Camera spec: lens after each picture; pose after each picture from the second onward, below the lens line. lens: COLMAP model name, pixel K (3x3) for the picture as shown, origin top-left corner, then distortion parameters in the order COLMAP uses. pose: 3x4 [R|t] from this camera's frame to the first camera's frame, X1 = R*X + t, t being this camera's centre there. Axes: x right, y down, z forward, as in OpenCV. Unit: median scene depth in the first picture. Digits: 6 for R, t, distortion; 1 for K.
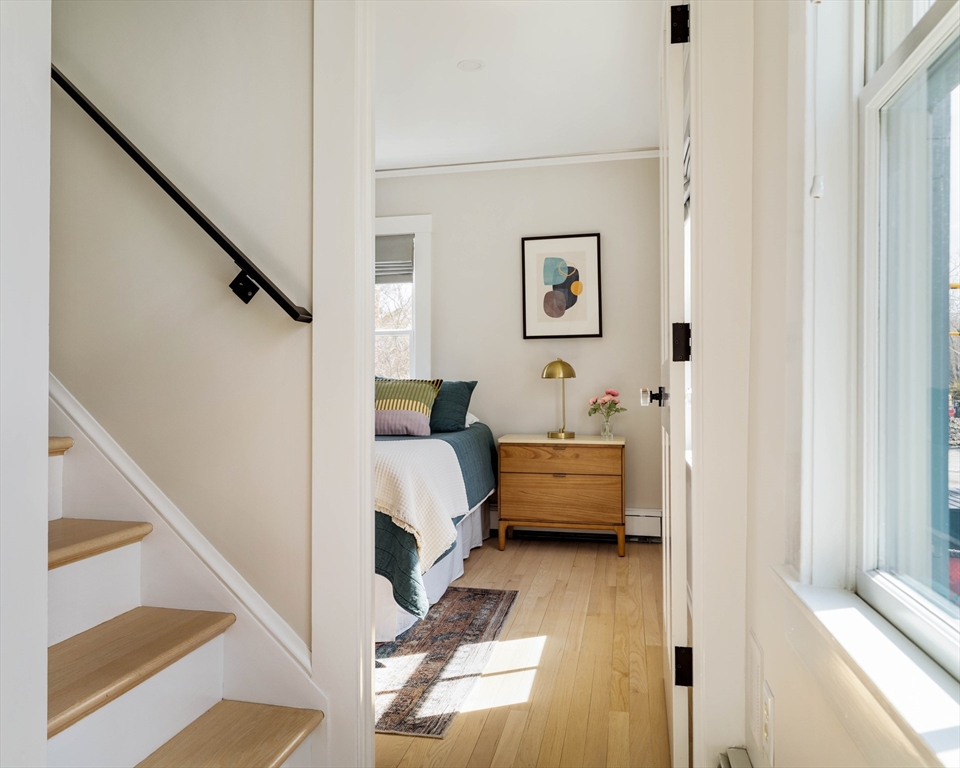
lens RADIAL K [[740.0, 0, 439.8], [0, 740.0, 384.1], [0, 0, 1]] dist [-0.002529, -0.000578]
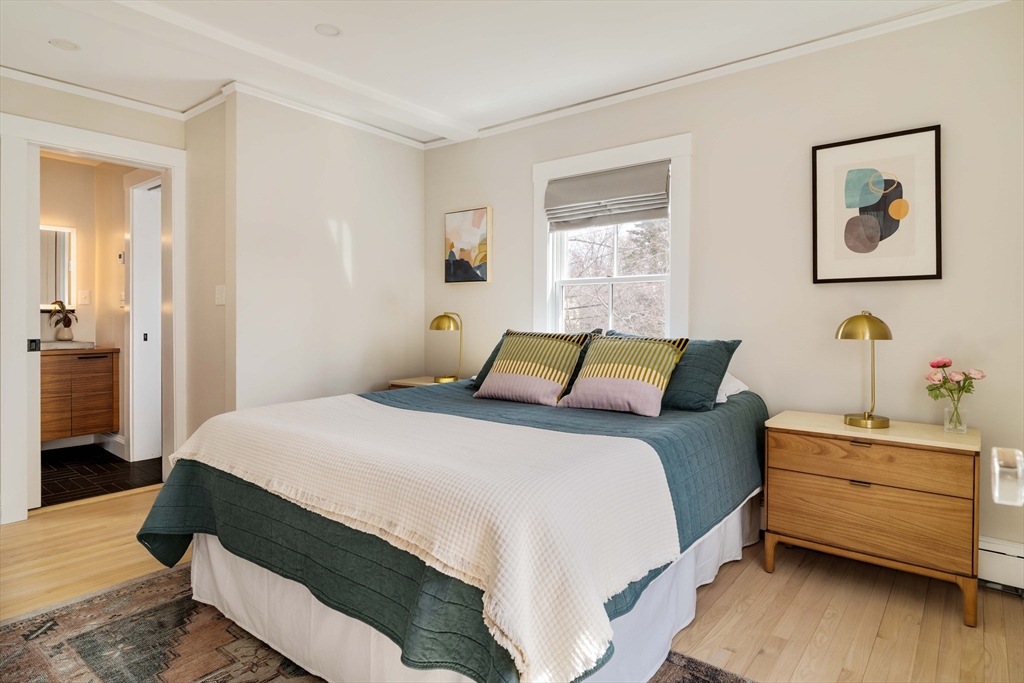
lens RADIAL K [[577.9, 0, 513.6], [0, 577.9, 325.9], [0, 0, 1]] dist [-0.003469, -0.000054]
pose [[0.908229, 0.012684, -0.418280, 0.090109], [-0.005750, 0.999824, 0.017833, -0.029173], [0.418433, -0.013791, 0.908143, 0.377430]]
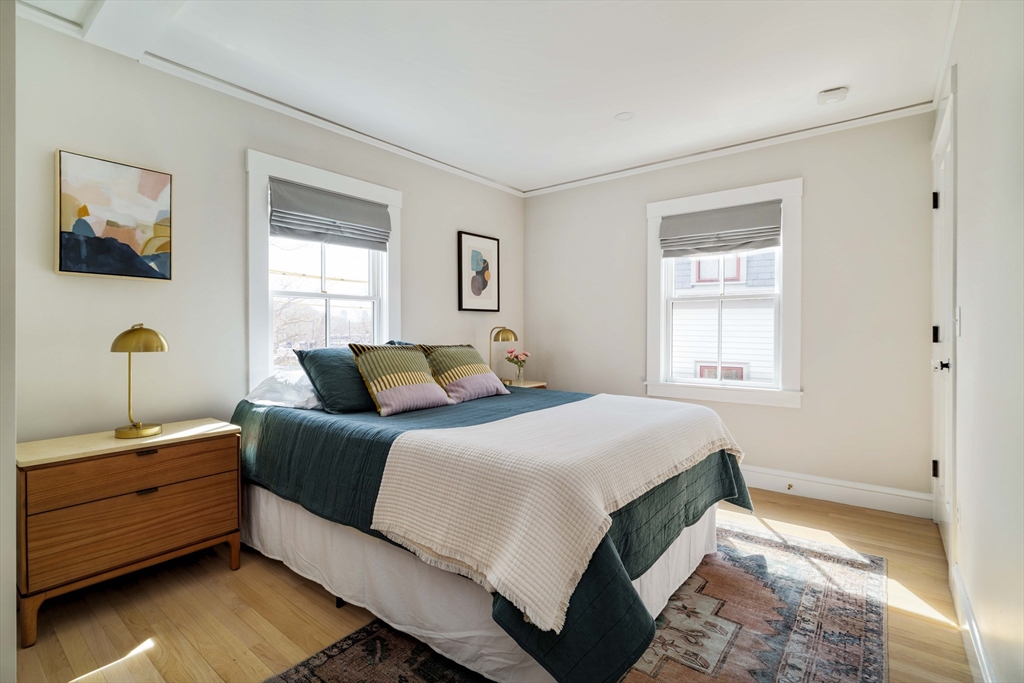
lens RADIAL K [[477.8, 0, 510.3], [0, 477.8, 334.1], [0, 0, 1]] dist [-0.003335, -0.000649]
pose [[0.418720, -0.003319, 0.908109, -0.653774], [0.000136, 0.999994, 0.003592, -0.025060], [-0.908115, -0.001381, 0.418718, 0.628317]]
